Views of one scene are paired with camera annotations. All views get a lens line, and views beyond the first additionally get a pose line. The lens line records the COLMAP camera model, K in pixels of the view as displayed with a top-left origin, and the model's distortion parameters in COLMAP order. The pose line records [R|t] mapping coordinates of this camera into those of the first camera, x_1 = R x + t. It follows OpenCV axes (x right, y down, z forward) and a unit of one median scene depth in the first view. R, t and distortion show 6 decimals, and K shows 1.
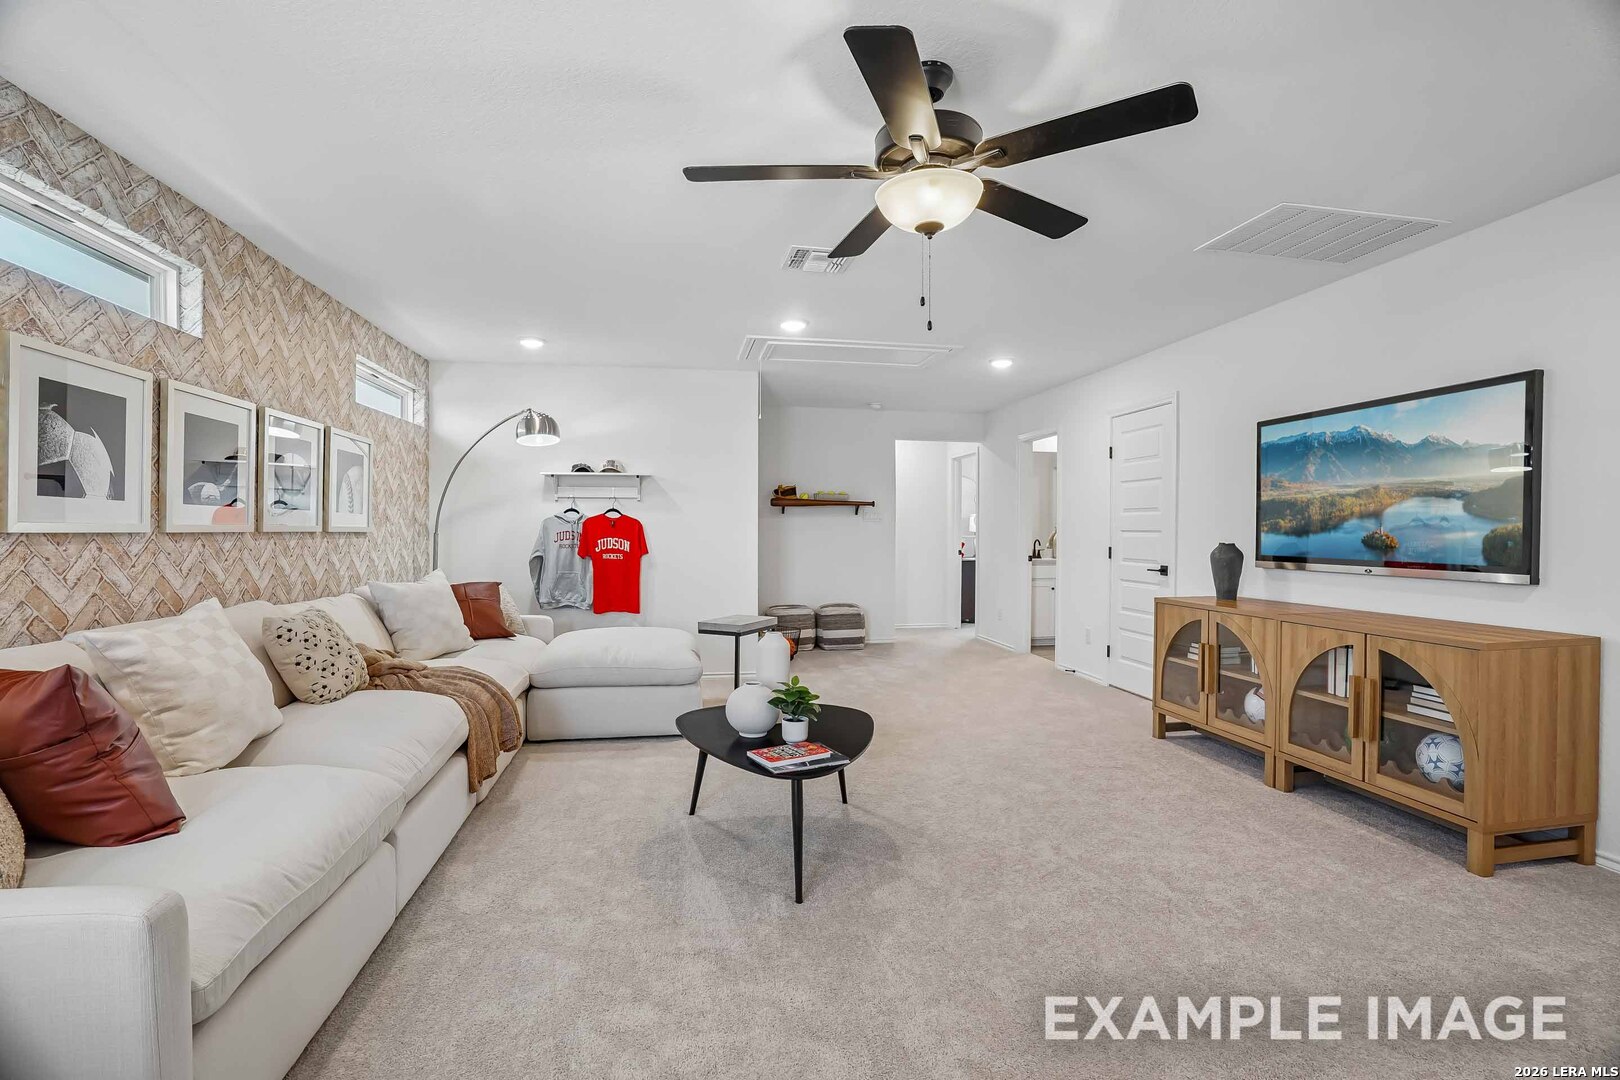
lens RADIAL K [[743.8, 0, 800.7], [0, 743.8, 535.3], [0, 0, 1]] dist [-0.017021, 0.003813]
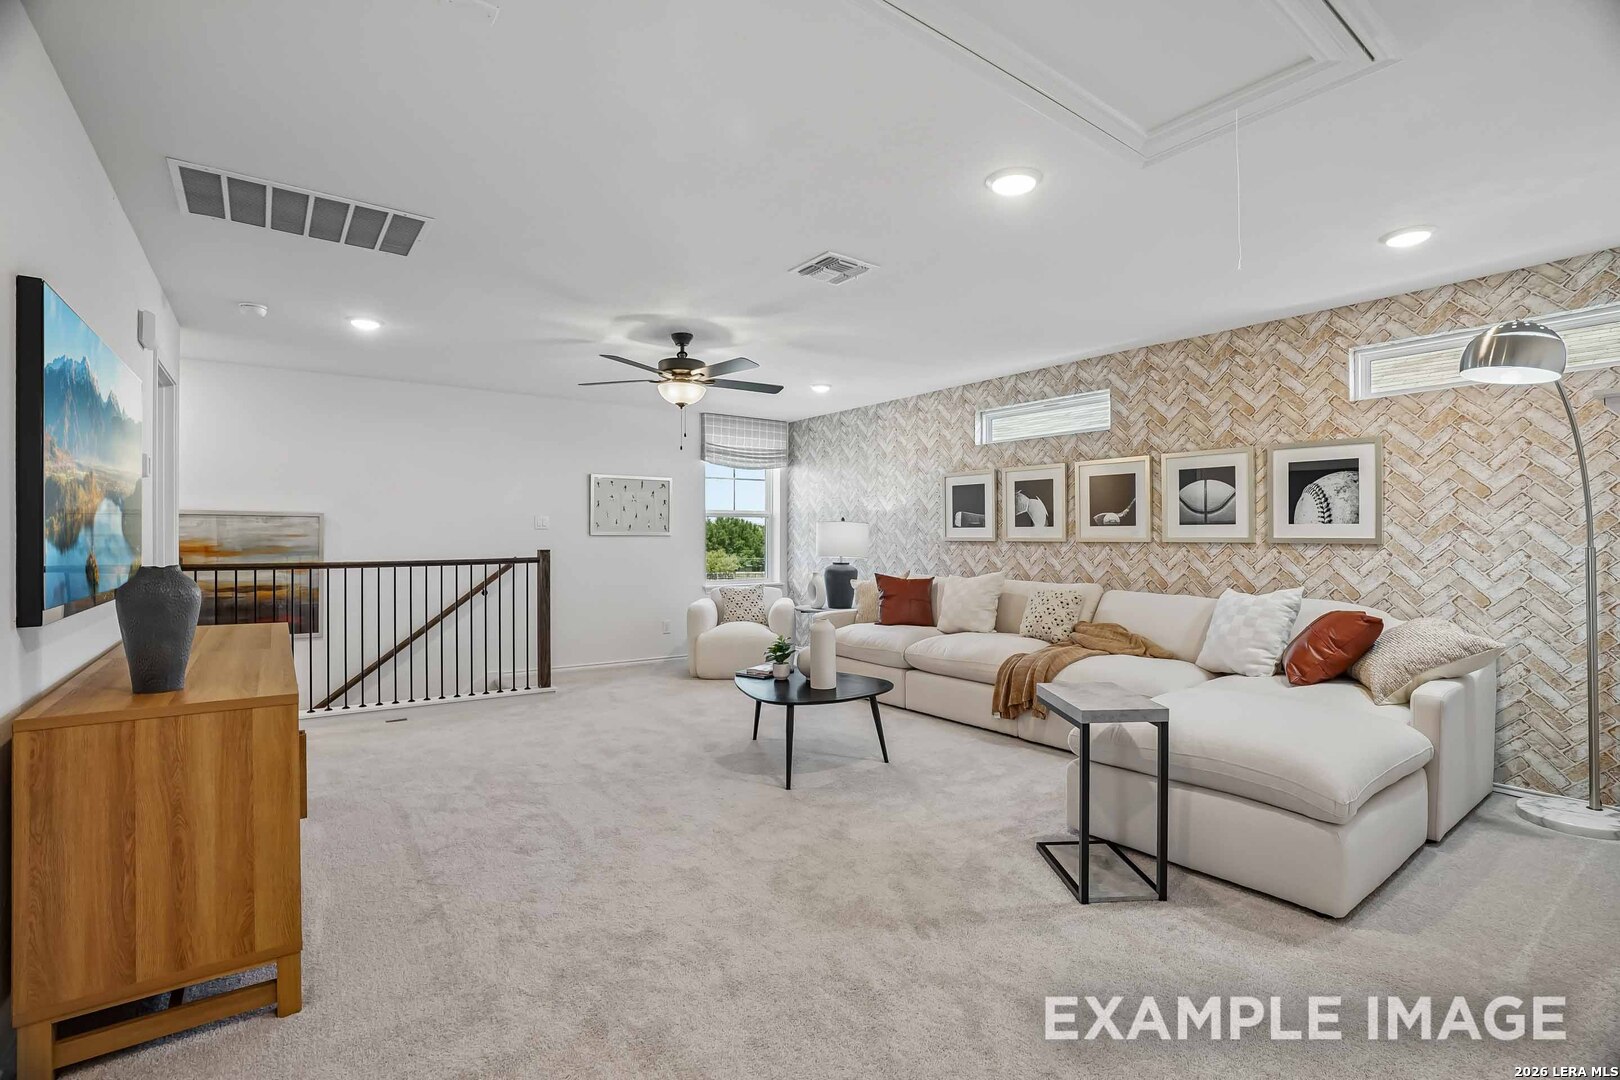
lens RADIAL K [[743.8, 0, 802.5], [0, 743.8, 530.6], [0, 0, 1]] dist [-0.017021, 0.003813]
pose [[-0.885699, 0.008667, -0.464179, 0.743237], [0.007163, 0.999962, 0.005004, -0.052470], [0.464205, 0.001107, -0.885727, 2.609531]]
